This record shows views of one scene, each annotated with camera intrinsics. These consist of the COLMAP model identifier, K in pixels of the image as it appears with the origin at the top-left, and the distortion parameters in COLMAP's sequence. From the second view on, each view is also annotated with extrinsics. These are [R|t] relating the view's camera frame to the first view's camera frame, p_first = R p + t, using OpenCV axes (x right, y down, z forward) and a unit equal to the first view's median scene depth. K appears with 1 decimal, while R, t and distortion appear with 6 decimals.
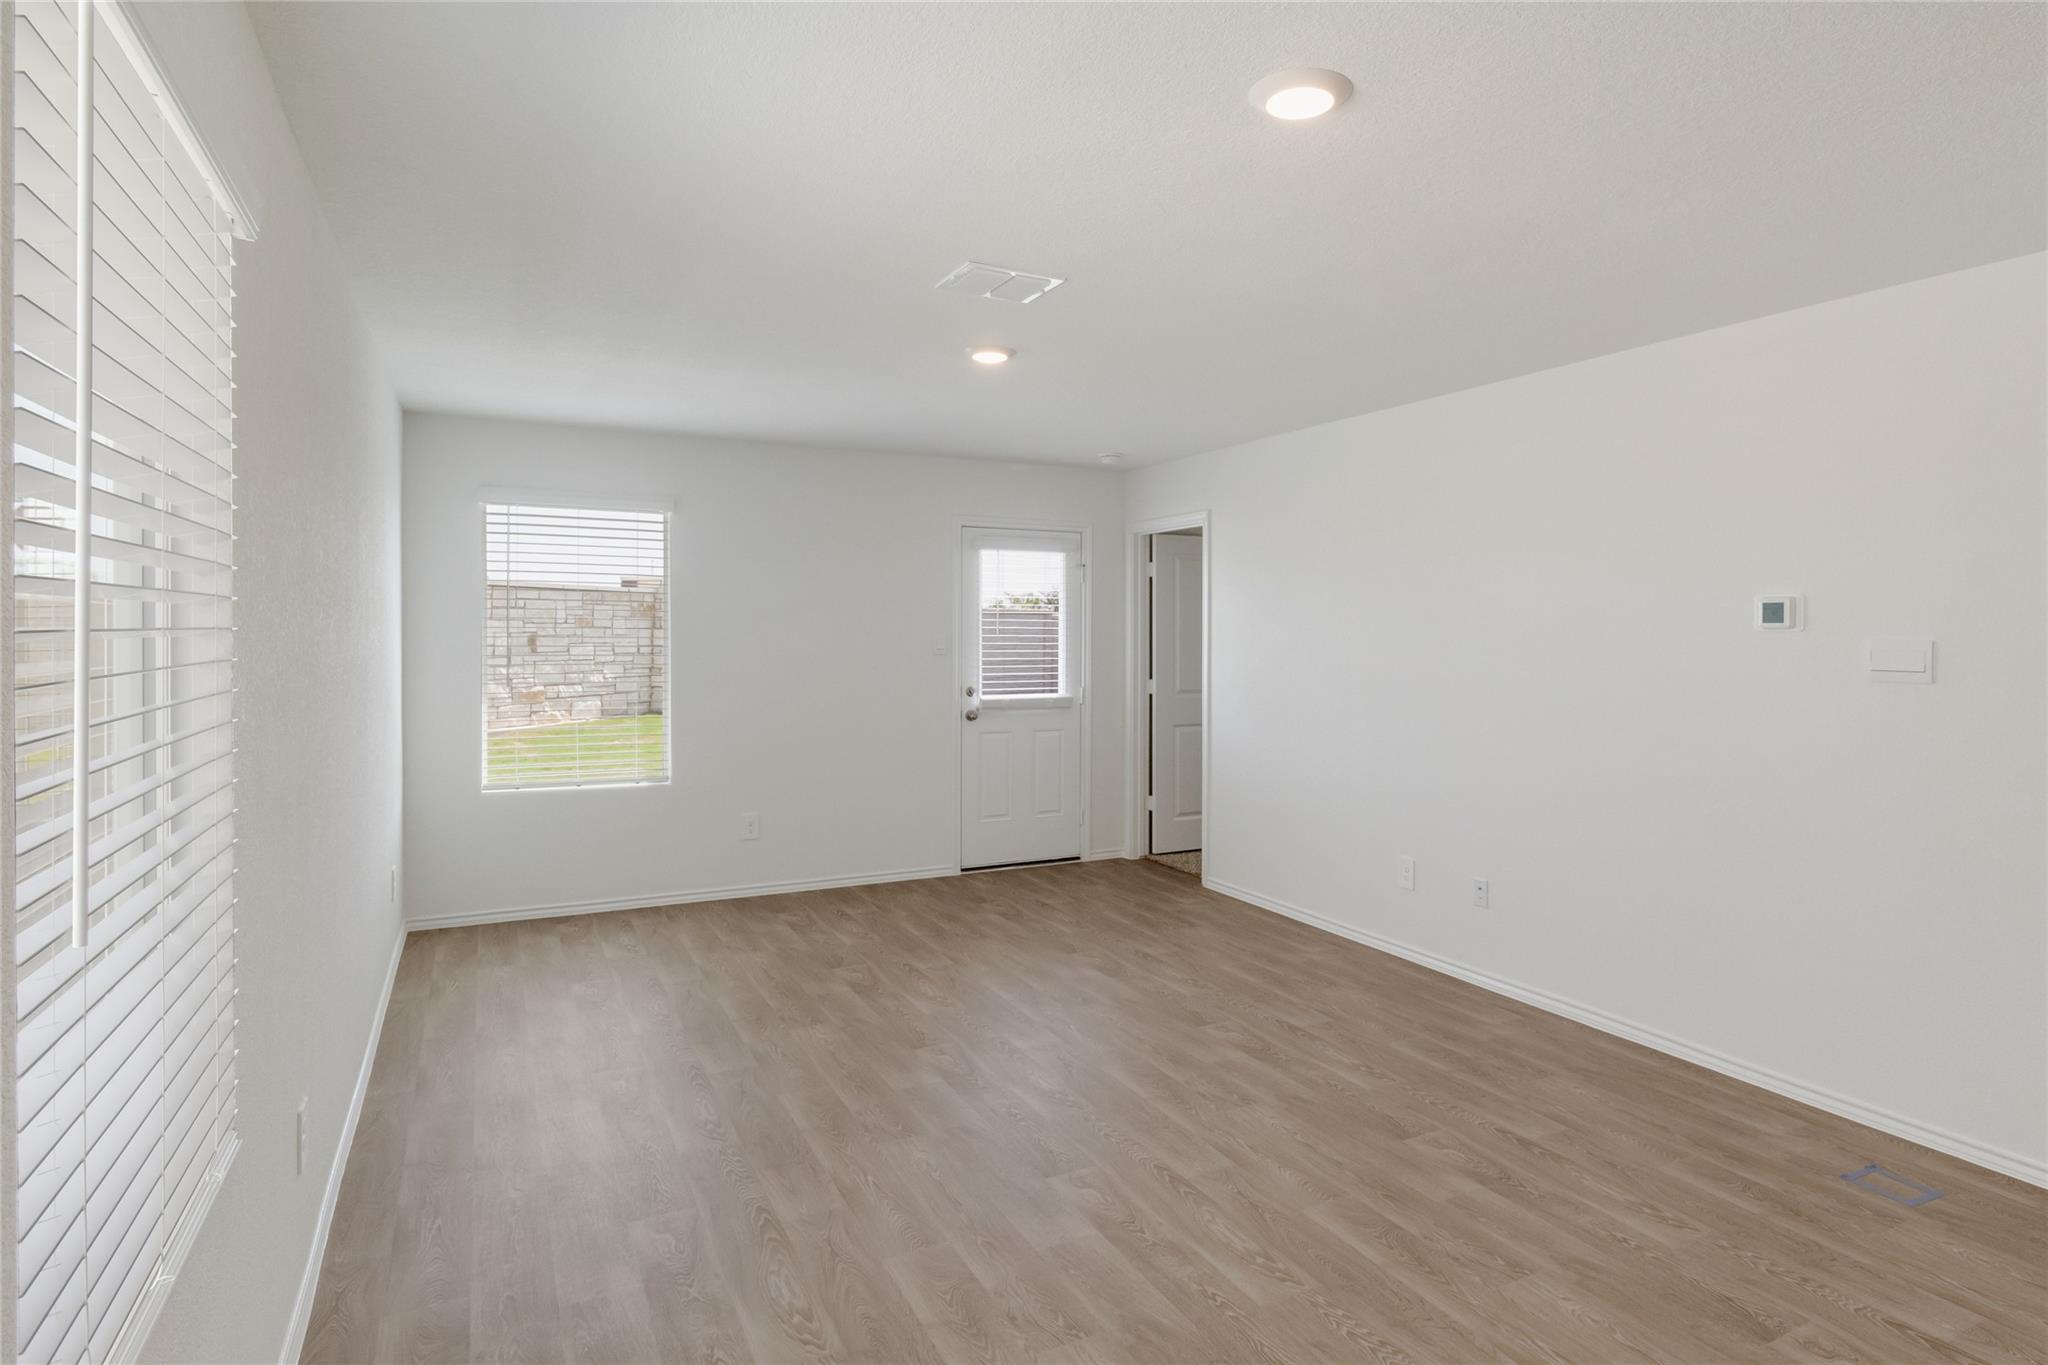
lens RADIAL K [[960.5, 0, 1019.8], [0, 960.5, 666.1], [0, 0, 1]] dist [-0.003509, -0.000942]
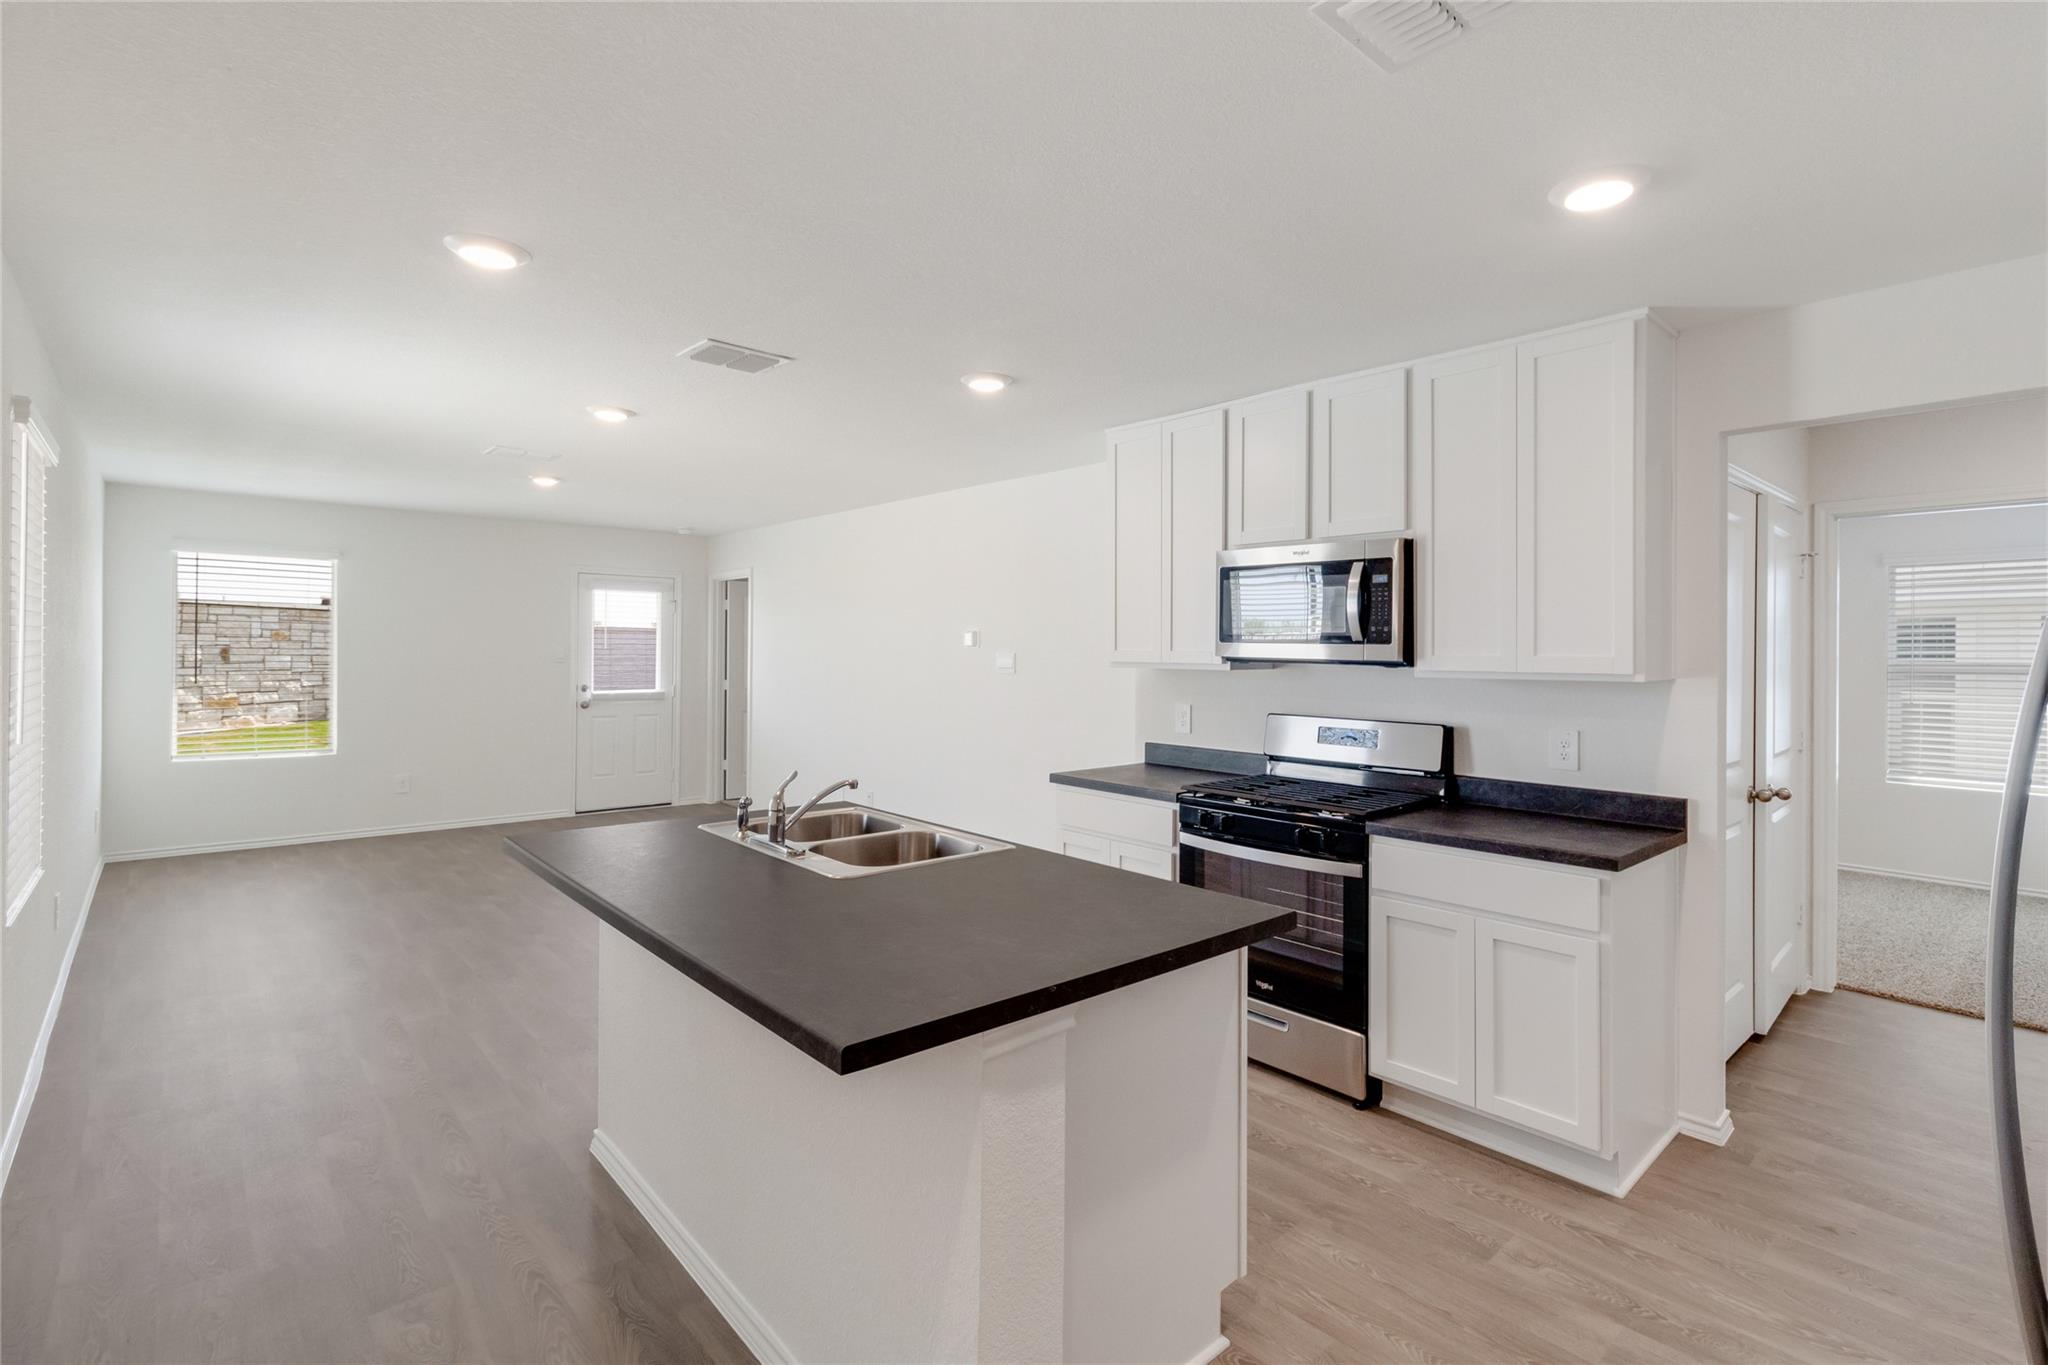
lens RADIAL K [[865.2, 0, 1024.9], [0, 865.2, 670.2], [0, 0, 1]] dist [-0.015587, 0.000064]
pose [[0.961806, 0.000968, 0.273731, 0.163714], [0.002283, 0.999931, -0.011558, 0.011453], [-0.273723, 0.011742, 0.961737, -0.296795]]
